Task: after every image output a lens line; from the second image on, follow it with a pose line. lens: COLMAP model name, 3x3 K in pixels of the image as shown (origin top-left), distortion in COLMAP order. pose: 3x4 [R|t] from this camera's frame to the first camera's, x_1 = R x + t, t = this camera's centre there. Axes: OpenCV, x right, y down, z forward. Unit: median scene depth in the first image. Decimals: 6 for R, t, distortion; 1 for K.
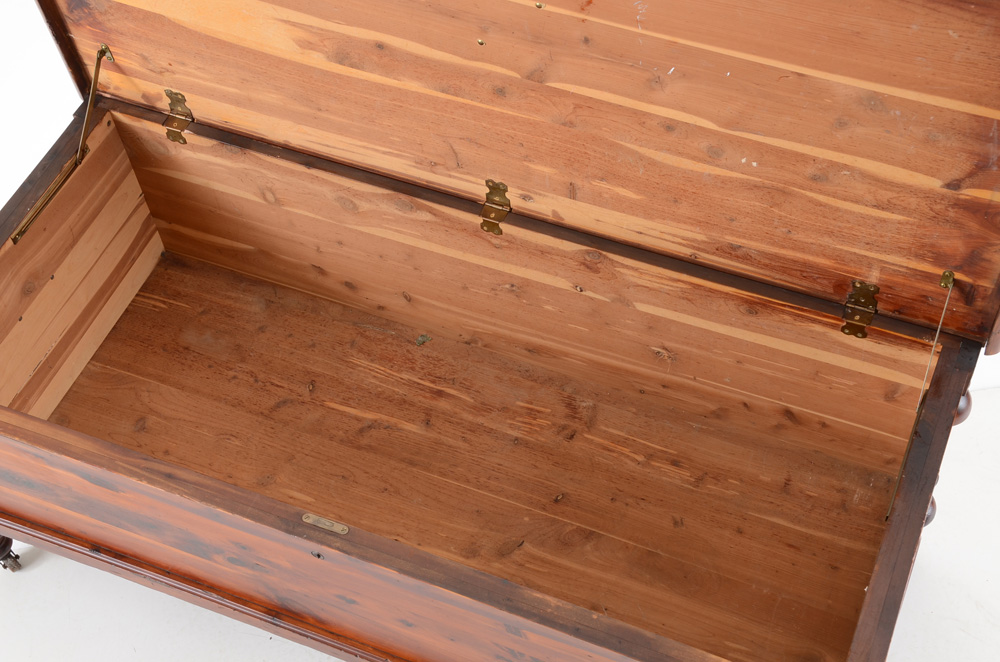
lens RADIAL K [[1471.3, 0, 499.8], [0, 1471.3, 336.1], [0, 0, 1]] dist [0.197603, 0.000000]
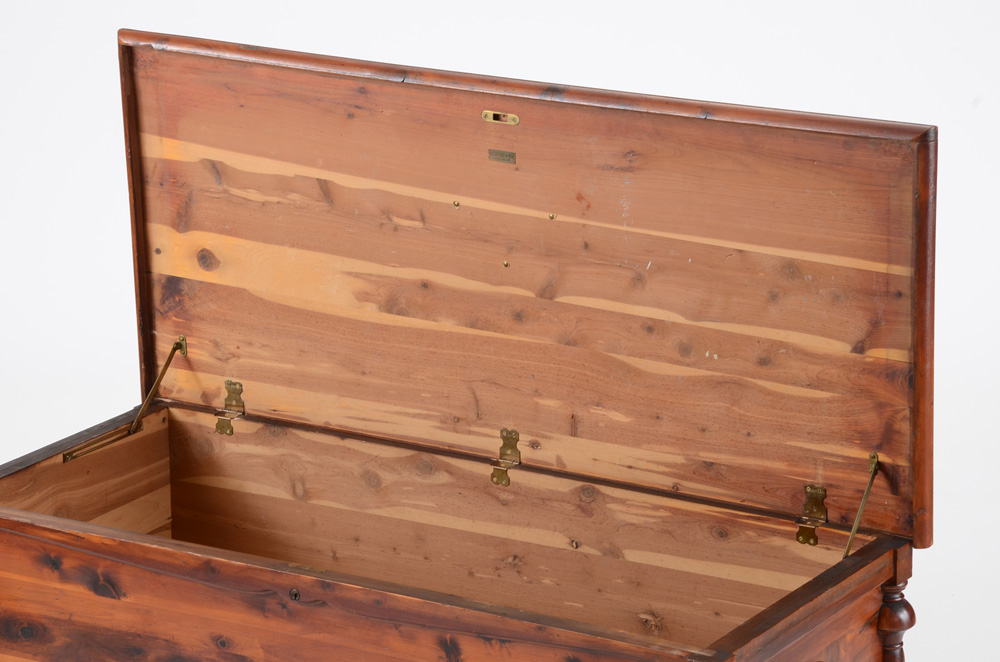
lens RADIAL K [[3600.5, 0, 498.4], [0, 3600.5, 339.3], [0, 0, 1]] dist [1.177971, 0.000000]
pose [[0.986911, 0.093787, -0.131187, 0.335873], [-0.154297, 0.785703, -0.599052, 1.455043], [0.046891, 0.611453, 0.789890, -1.164985]]
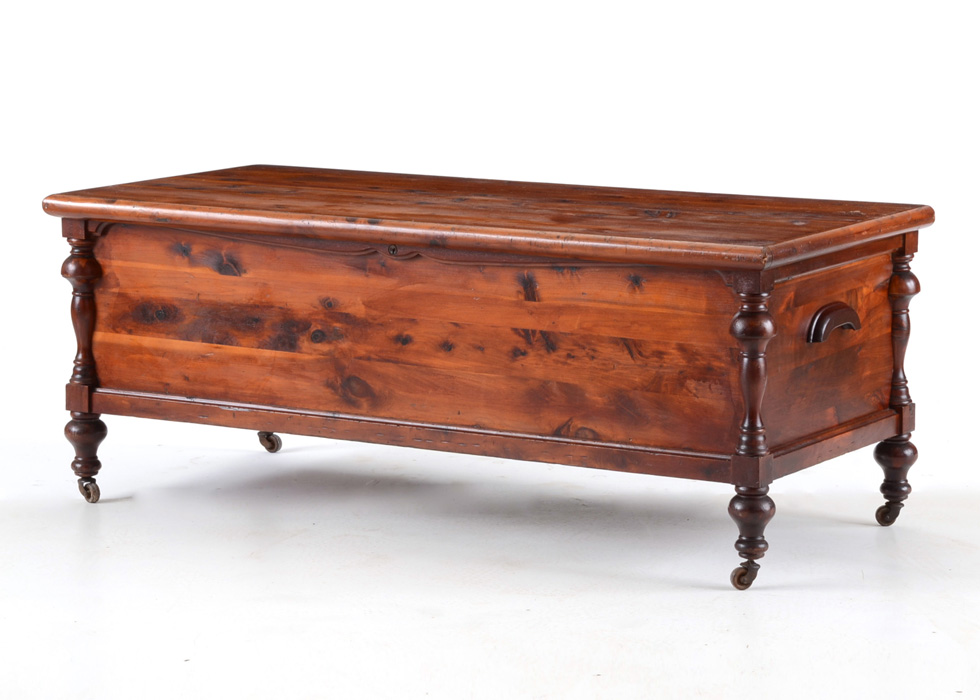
lens RADIAL K [[3254.4, 0, 532.0], [0, 3254.4, 364.7], [0, 0, 1]] dist [0.681207, 0.000000]
pose [[0.988474, 0.084090, -0.125886, 0.334635], [-0.148123, 0.708995, -0.689482, 1.967975], [0.031274, 0.700182, 0.713279, -0.894099]]
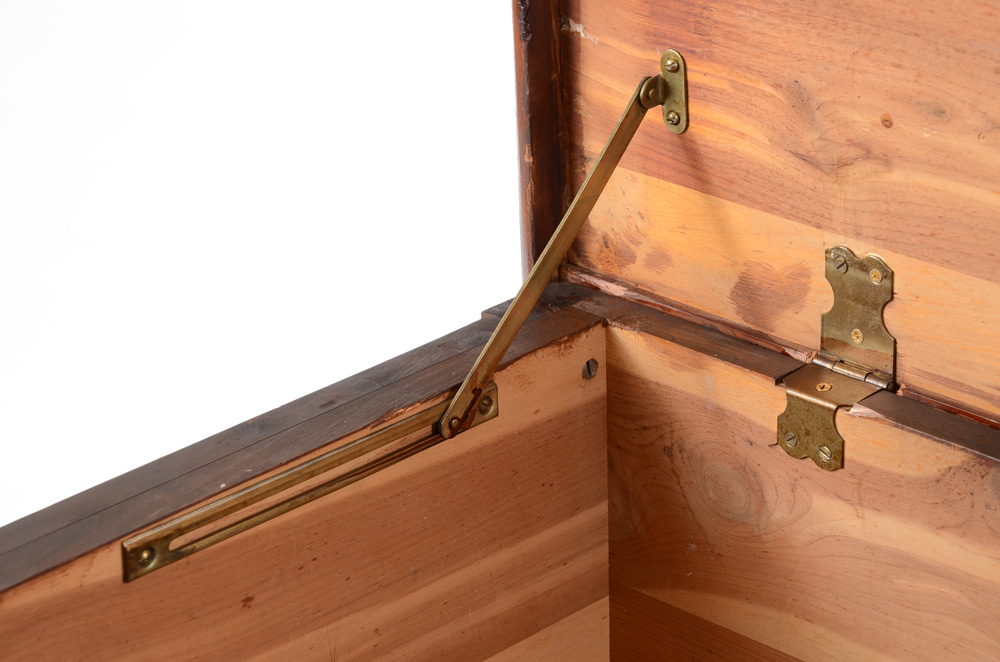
lens RADIAL K [[3600.5, 0, 502.2], [0, 3600.5, 339.2], [0, 0, 1]] dist [1.177971, 0.000000]
pose [[0.931533, 0.190121, -0.310002, -0.078266], [-0.316984, 0.842308, -0.435935, 0.164217], [0.178237, 0.504353, 0.844902, 0.477183]]
